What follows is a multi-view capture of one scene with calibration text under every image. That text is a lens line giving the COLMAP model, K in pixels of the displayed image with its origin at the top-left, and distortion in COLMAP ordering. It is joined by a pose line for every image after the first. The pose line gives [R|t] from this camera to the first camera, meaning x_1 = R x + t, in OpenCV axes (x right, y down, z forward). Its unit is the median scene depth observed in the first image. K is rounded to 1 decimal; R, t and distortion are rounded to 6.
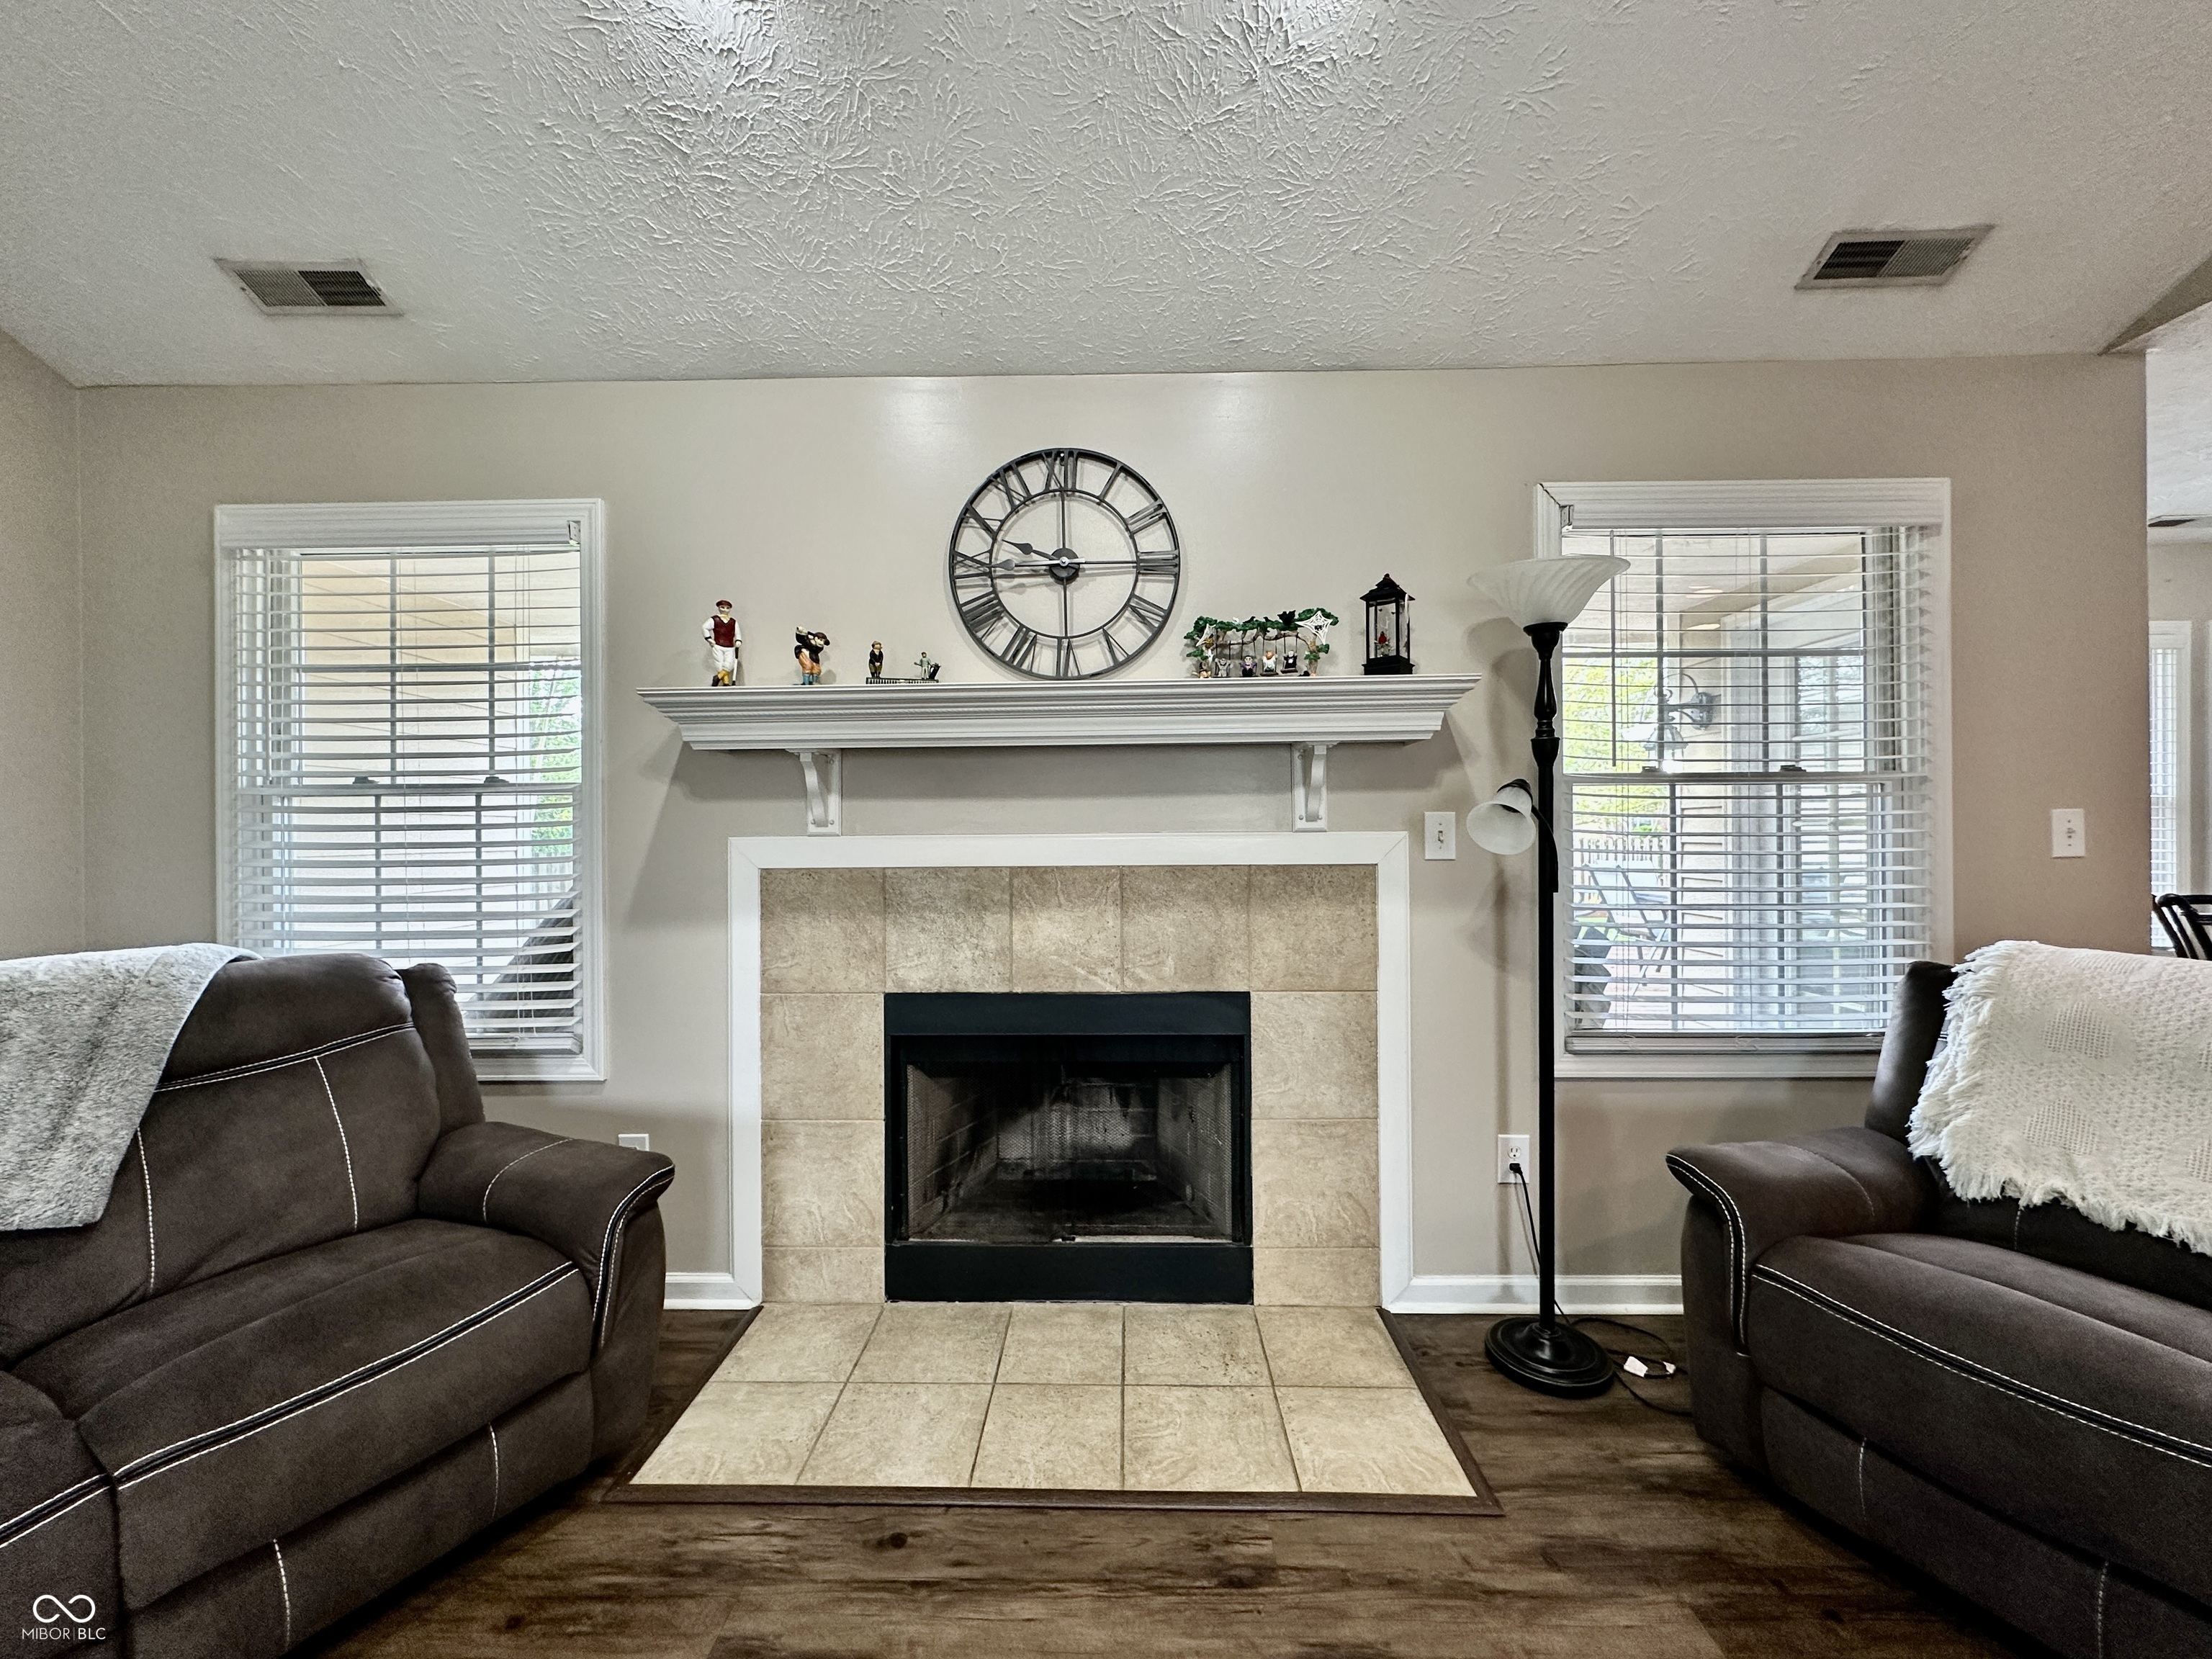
lens RADIAL K [[878.6, 0, 1086.6], [0, 878.6, 842.6], [0, 0, 1]] dist [-0.001520, -0.000263]
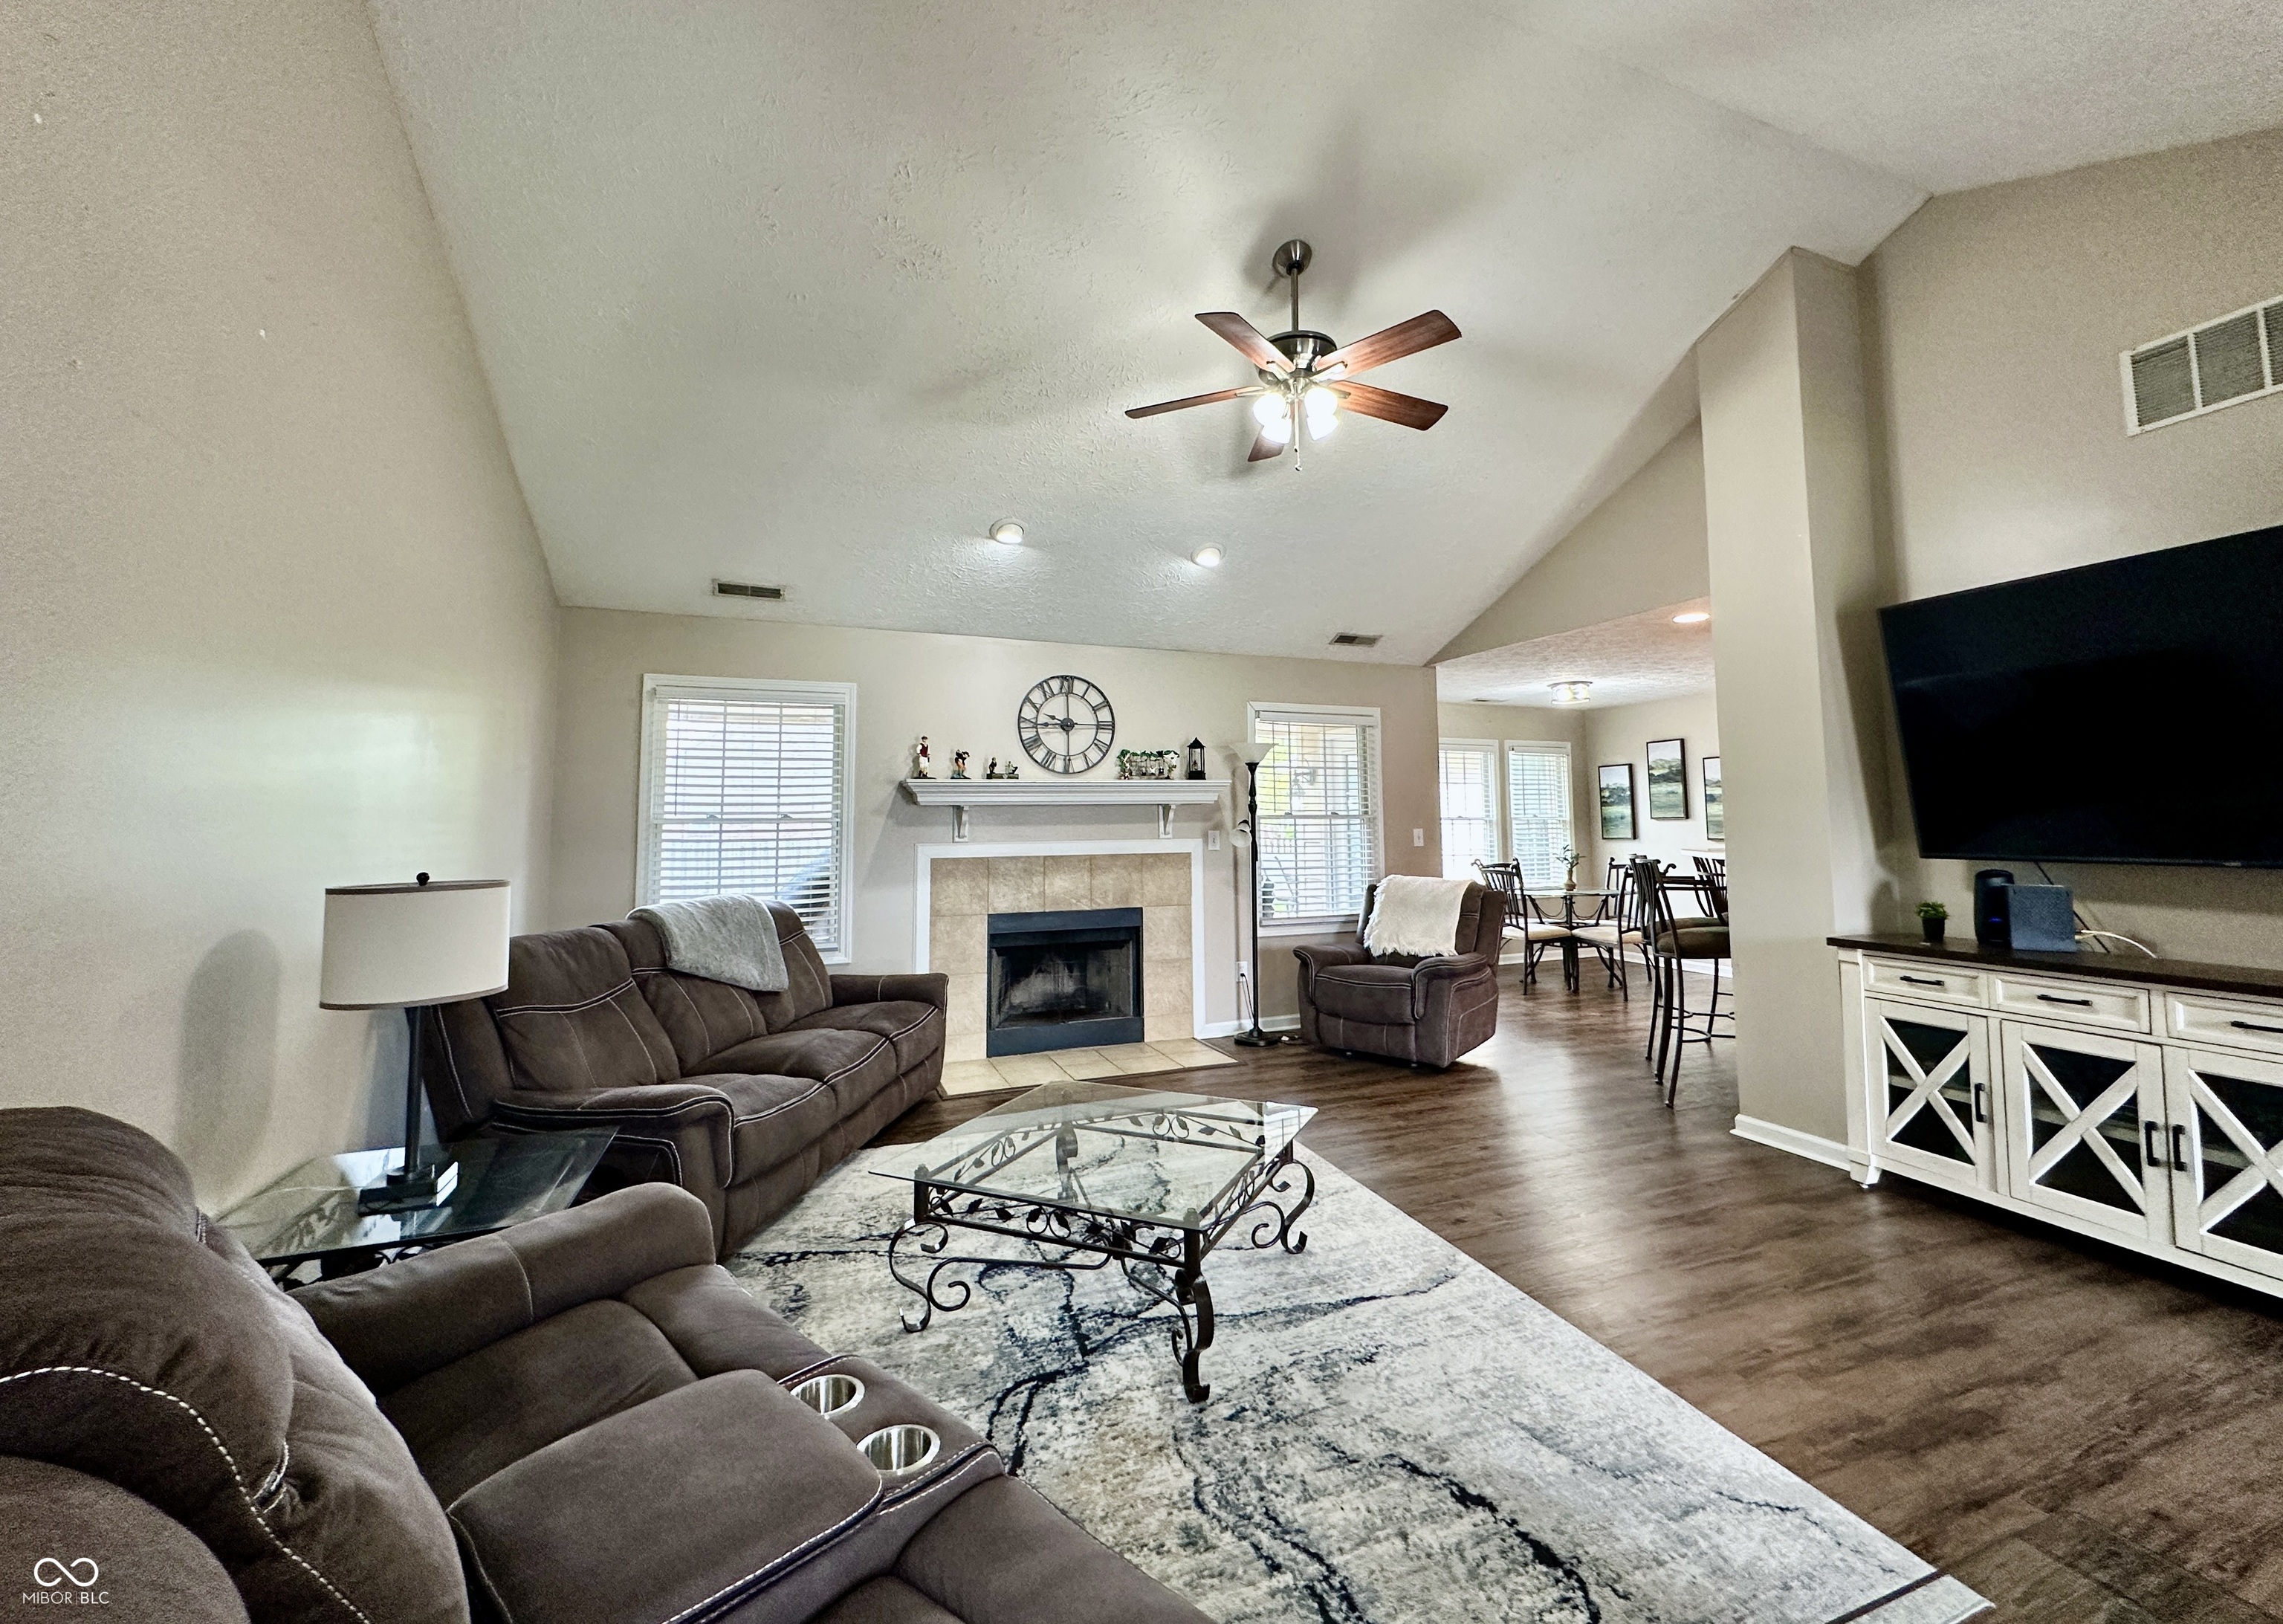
lens RADIAL K [[916.2, 0, 1149.9], [0, 916.2, 807.7], [0, 0, 1]] dist [-0.000060, 0.000004]
pose [[0.919978, 0.005751, 0.391927, -0.764542], [0.008984, 0.999320, -0.035752, -0.008878], [-0.391867, 0.036412, 0.919301, -1.283759]]
